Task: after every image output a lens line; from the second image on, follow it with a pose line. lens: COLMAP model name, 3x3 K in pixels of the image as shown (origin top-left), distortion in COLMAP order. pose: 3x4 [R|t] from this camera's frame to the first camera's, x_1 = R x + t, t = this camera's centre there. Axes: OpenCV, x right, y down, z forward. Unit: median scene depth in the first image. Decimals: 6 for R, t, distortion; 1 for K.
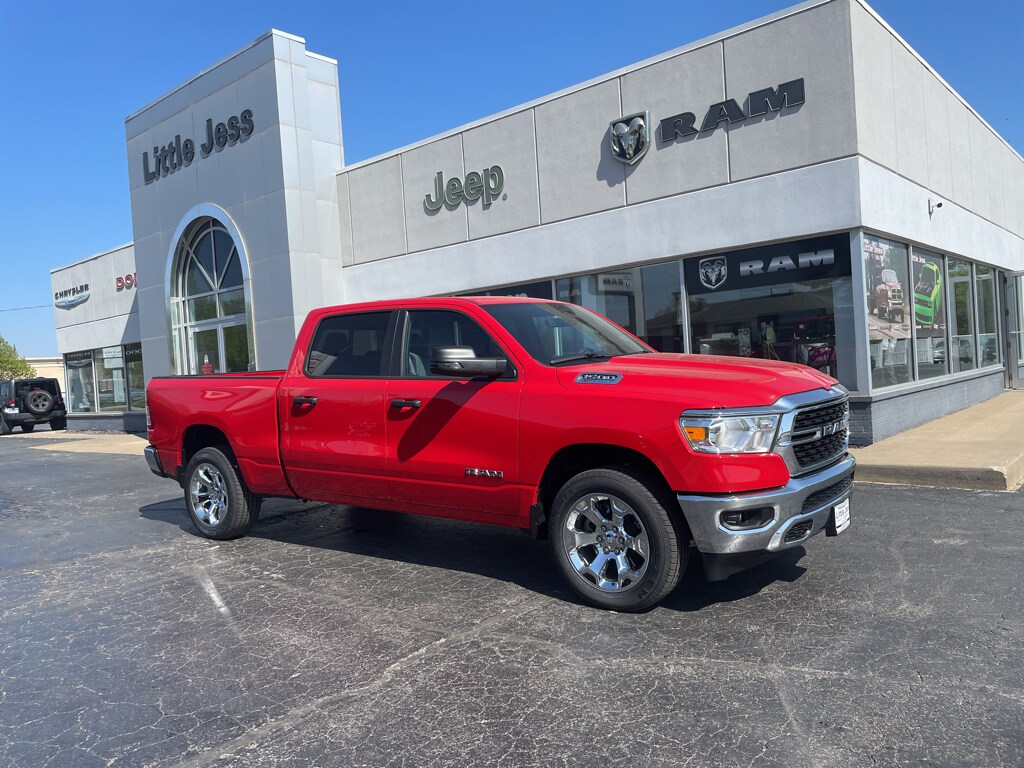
lens RADIAL K [[770.3, 0, 502.7], [0, 770.3, 379.6], [0, 0, 1]] dist [0.048467, -0.000451]
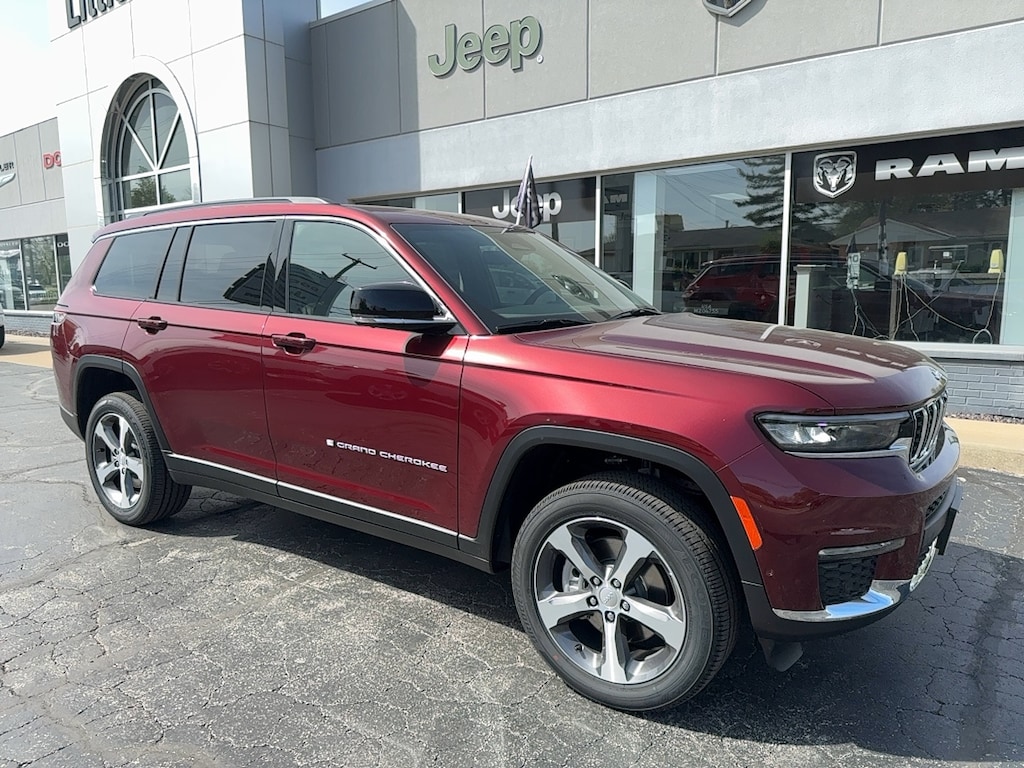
lens RADIAL K [[716.6, 0, 512.0], [0, 716.6, 384.0], [0, 0, 1]] dist [0.034659, -0.049012]
pose [[0.995590, 0.043258, 0.083245, -0.075955], [-0.052993, 0.991535, 0.118532, -0.003811], [-0.077413, -0.122421, 0.989455, 0.287165]]
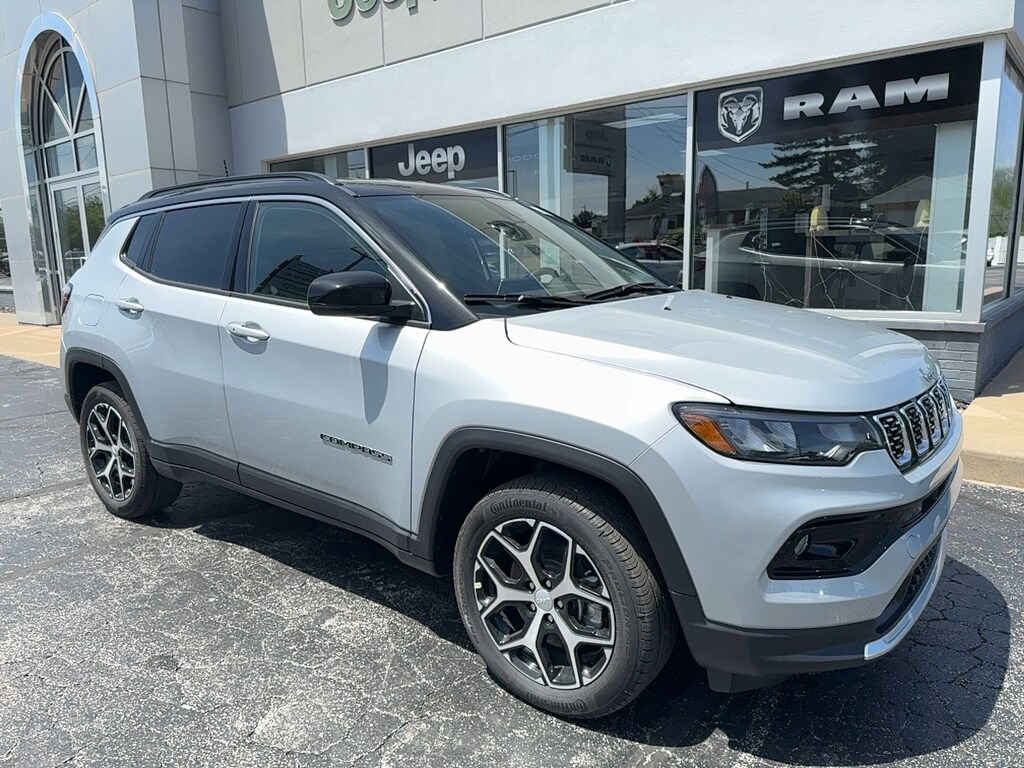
lens RADIAL K [[730.8, 0, 510.3], [0, 730.8, 380.1], [0, 0, 1]] dist [-0.010807, 0.000051]
pose [[0.998612, 0.034729, 0.039589, 0.061346], [-0.040466, 0.987113, 0.154826, -0.006999], [-0.033702, -0.156213, 0.987148, 0.345919]]
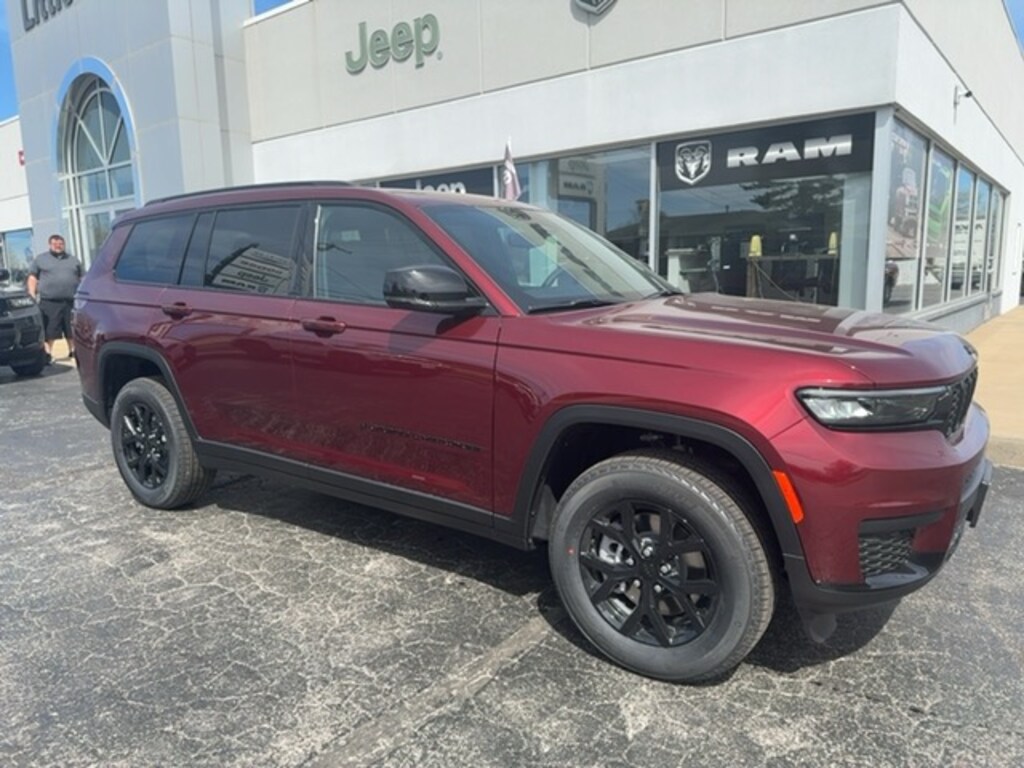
lens RADIAL K [[722.2, 0, 512.0], [0, 722.2, 384.0], [0, 0, 1]] dist [0.000153, -0.008916]
pose [[0.997437, 0.034588, 0.062632, 0.046459], [-0.042796, 0.989942, 0.134845, -0.005760], [-0.057338, -0.137180, 0.988885, 0.232924]]
